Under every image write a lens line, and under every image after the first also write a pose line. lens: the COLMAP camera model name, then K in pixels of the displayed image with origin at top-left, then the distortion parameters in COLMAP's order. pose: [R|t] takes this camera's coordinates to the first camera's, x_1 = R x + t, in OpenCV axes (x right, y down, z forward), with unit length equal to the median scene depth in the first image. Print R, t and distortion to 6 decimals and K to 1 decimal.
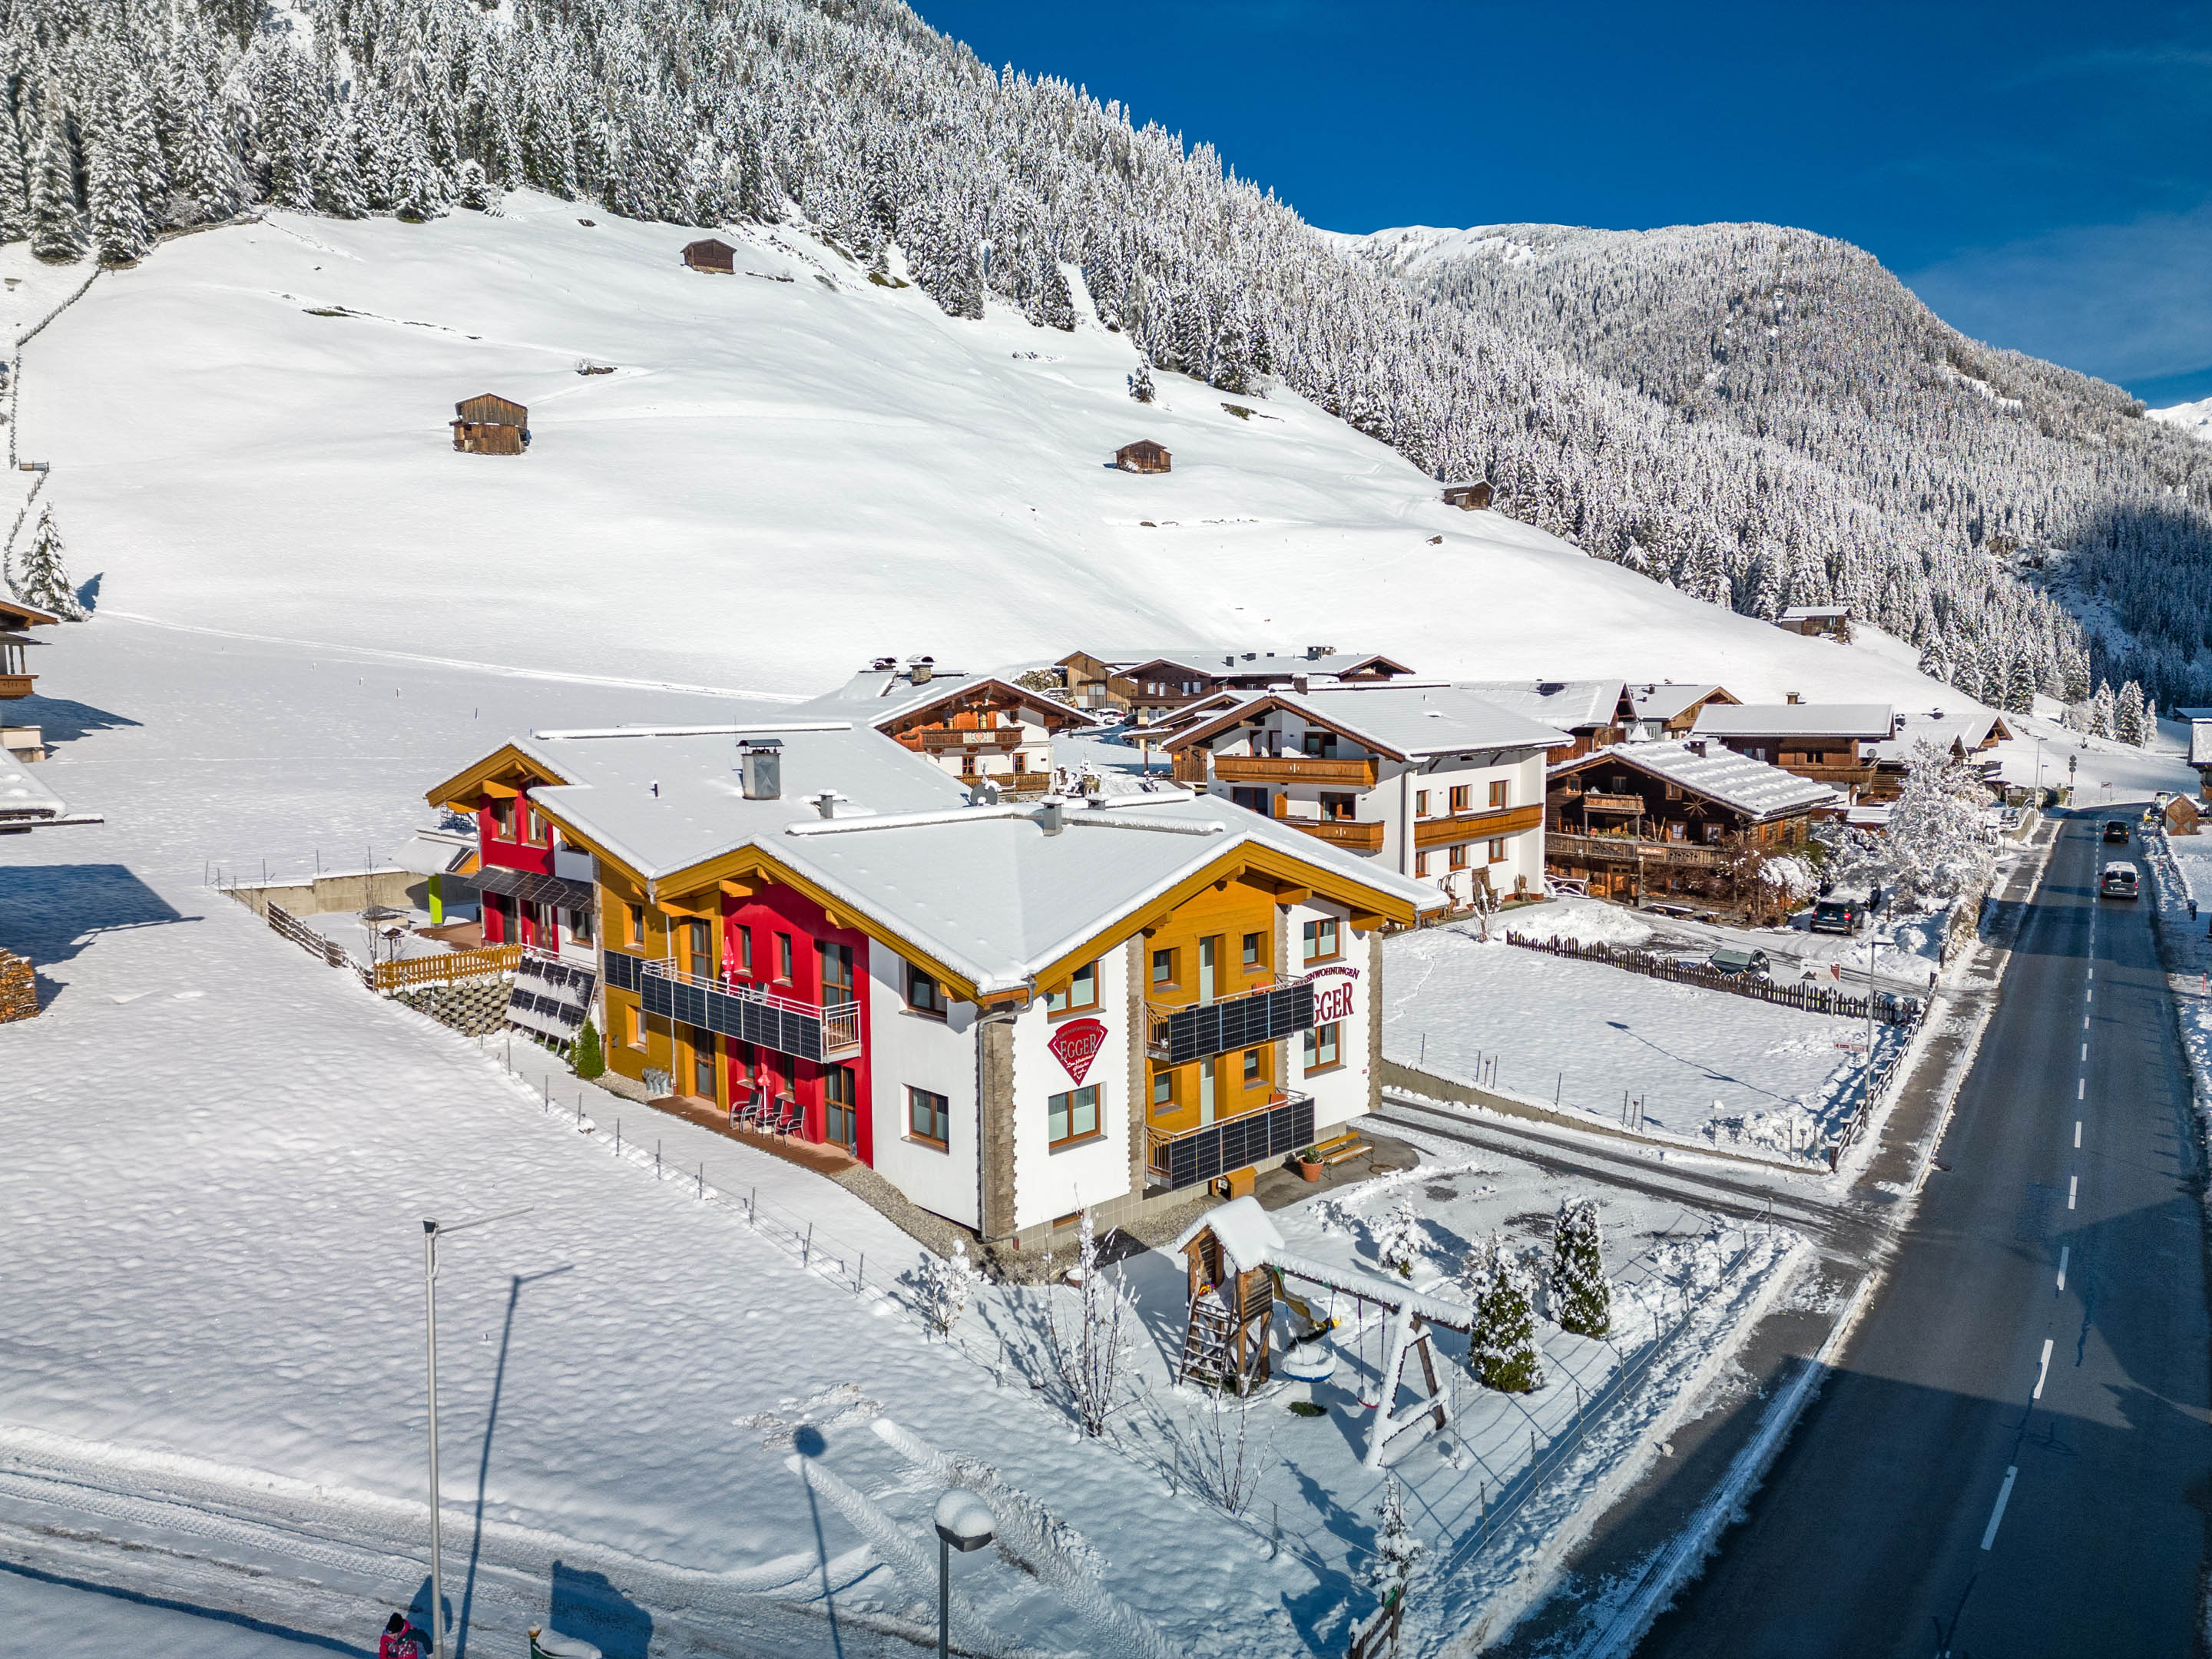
lens RADIAL K [[1511.1, 0, 1106.0], [0, 1511.1, 829.5], [0, 0, 1]] dist [0.089473, -0.078515]
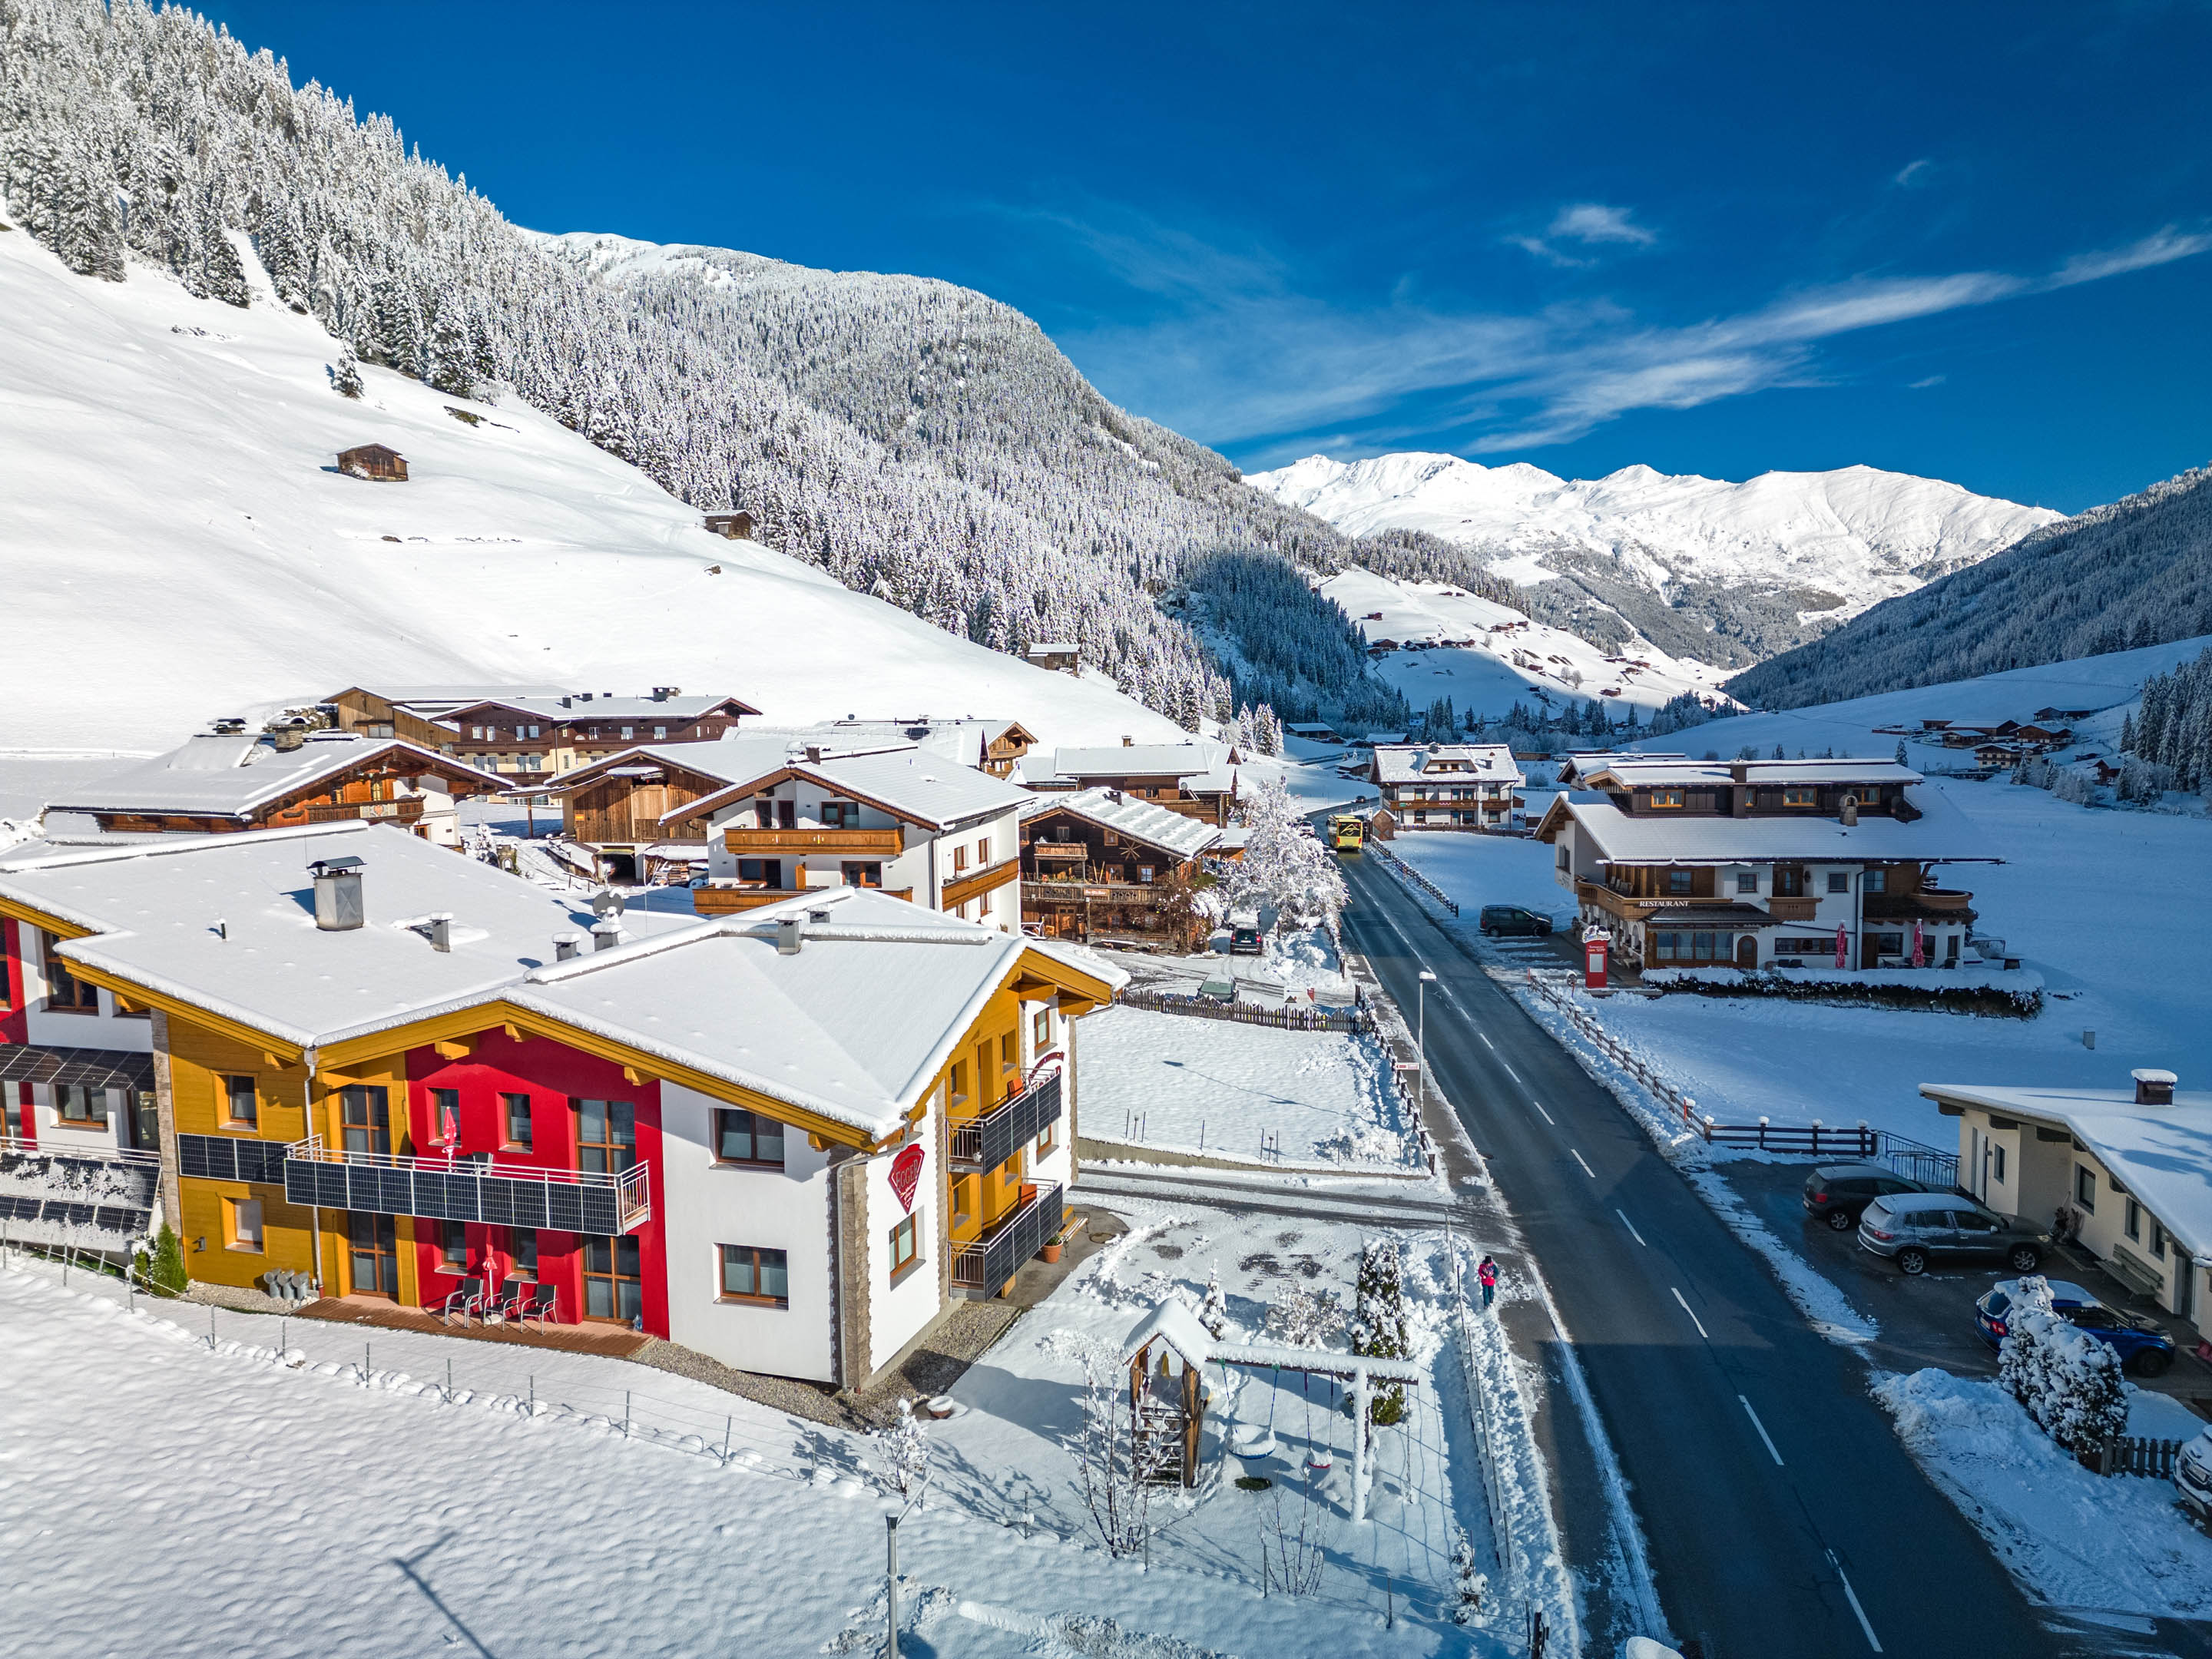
lens RADIAL K [[1512.0, 0, 1095.8], [0, 1512.0, 849.0], [0, 0, 1]] dist [0.083292, -0.086918]
pose [[0.884265, -0.054167, 0.463833, -0.149752], [0.054644, 0.998429, 0.012422, -0.031028], [-0.463777, 0.014361, 0.885835, 0.026208]]
